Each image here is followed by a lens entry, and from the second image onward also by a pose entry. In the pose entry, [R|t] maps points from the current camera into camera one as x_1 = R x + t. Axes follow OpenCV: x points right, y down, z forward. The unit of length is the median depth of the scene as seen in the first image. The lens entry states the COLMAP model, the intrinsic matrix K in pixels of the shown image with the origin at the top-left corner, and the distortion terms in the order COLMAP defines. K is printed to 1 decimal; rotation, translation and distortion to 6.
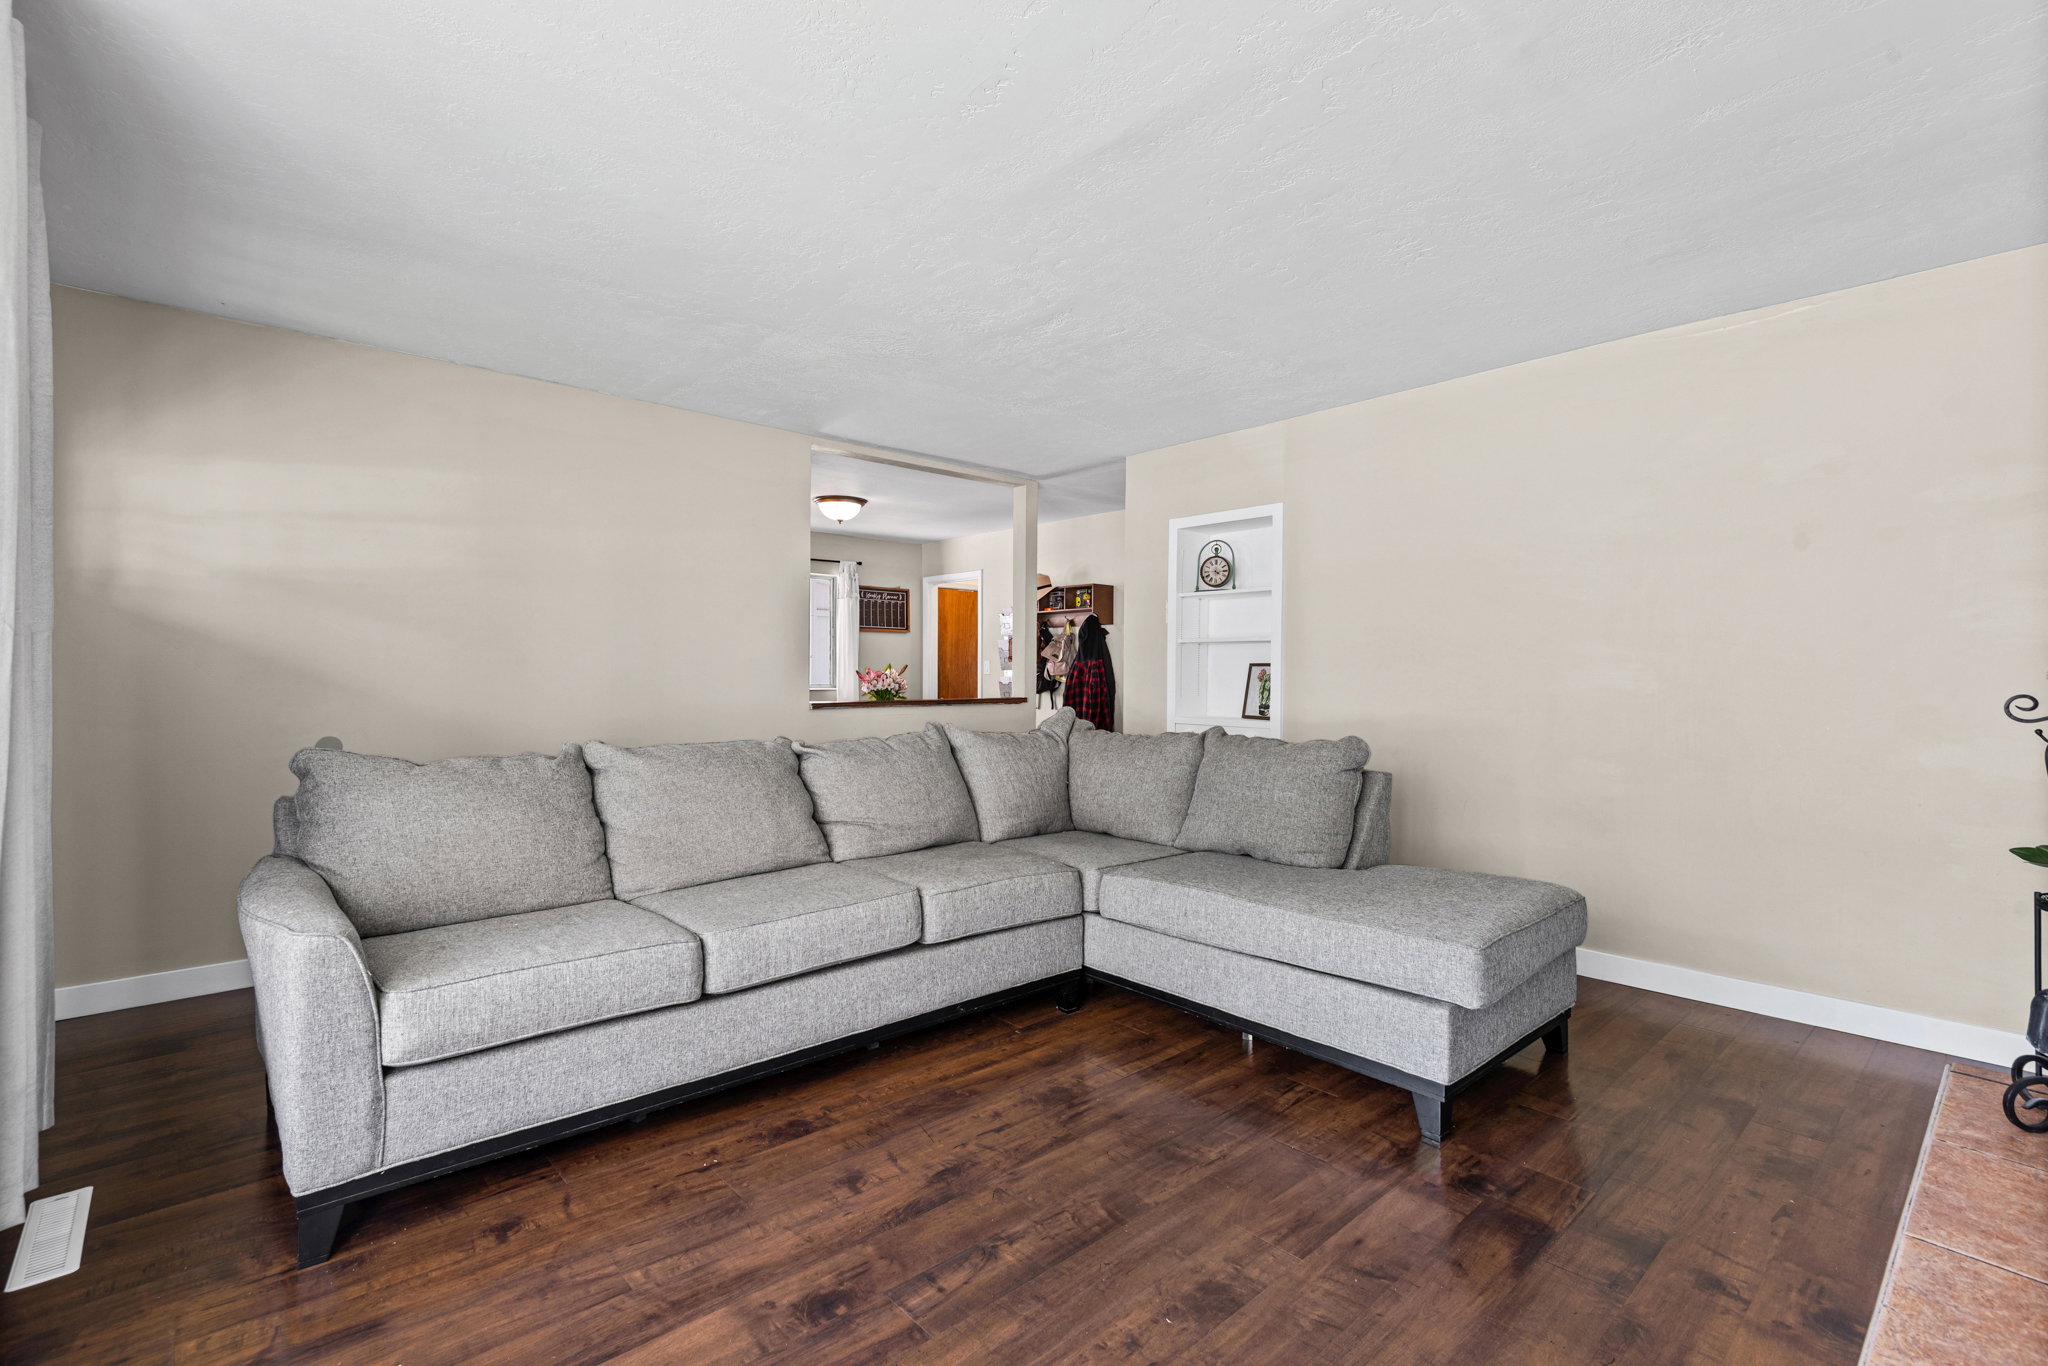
lens RADIAL K [[938.1, 0, 1026.1], [0, 938.1, 660.5], [0, 0, 1]] dist [0.018522, -0.000313]
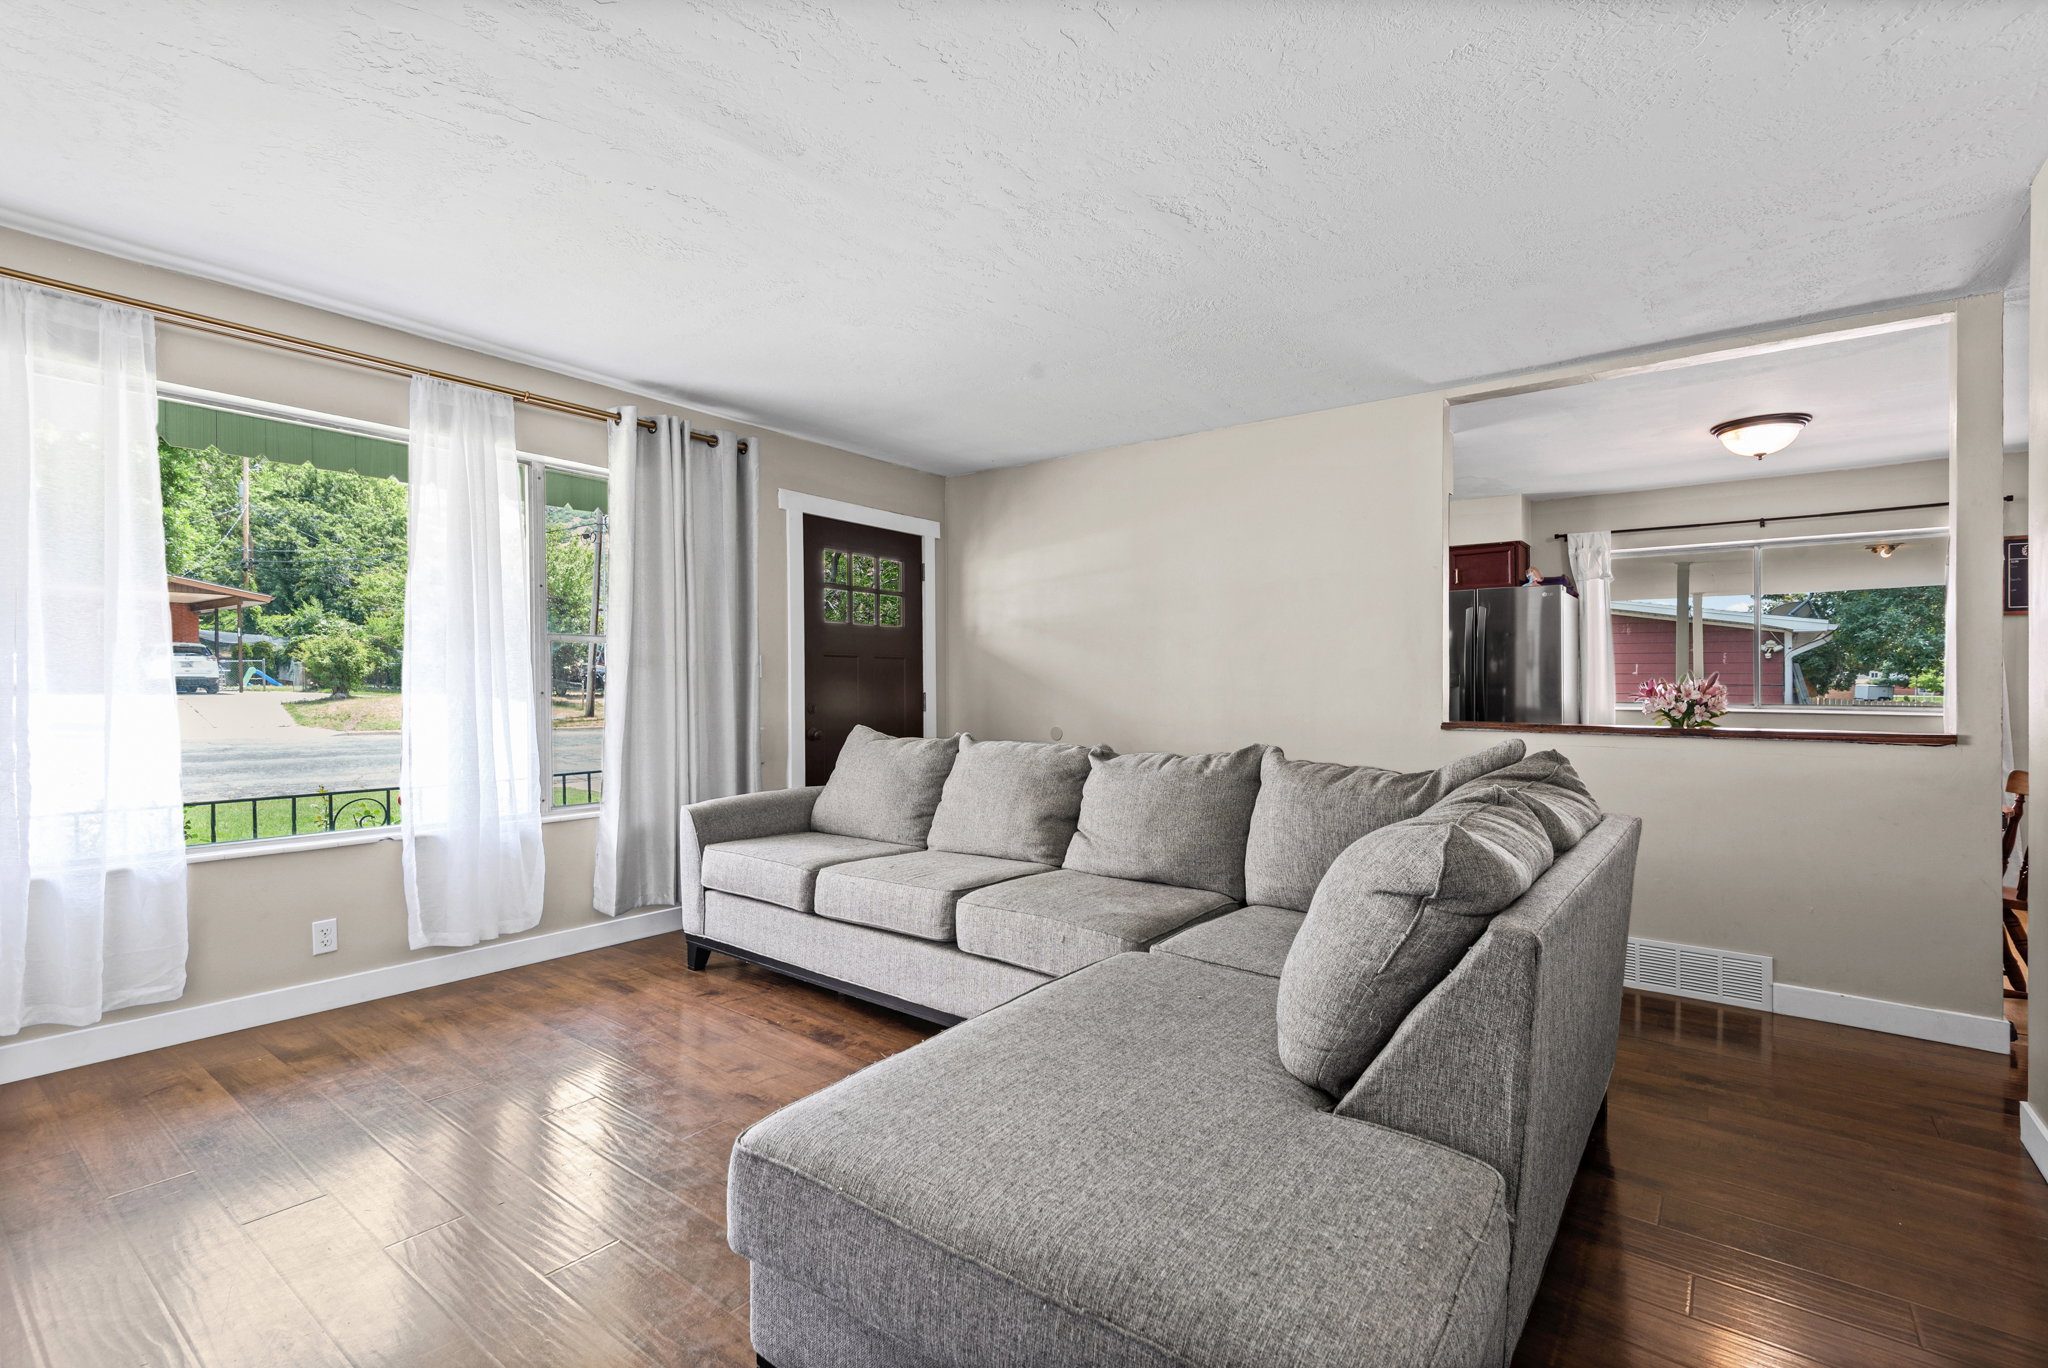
lens RADIAL K [[925.7, 0, 1000.6], [0, 925.7, 674.4], [0, 0, 1]] dist [0.021490, 0.000072]
pose [[0.170453, -0.008672, -0.985328, 1.031103], [0.011348, 0.999912, -0.006837, 0.011640], [0.985300, -0.010016, 0.170536, 1.002925]]
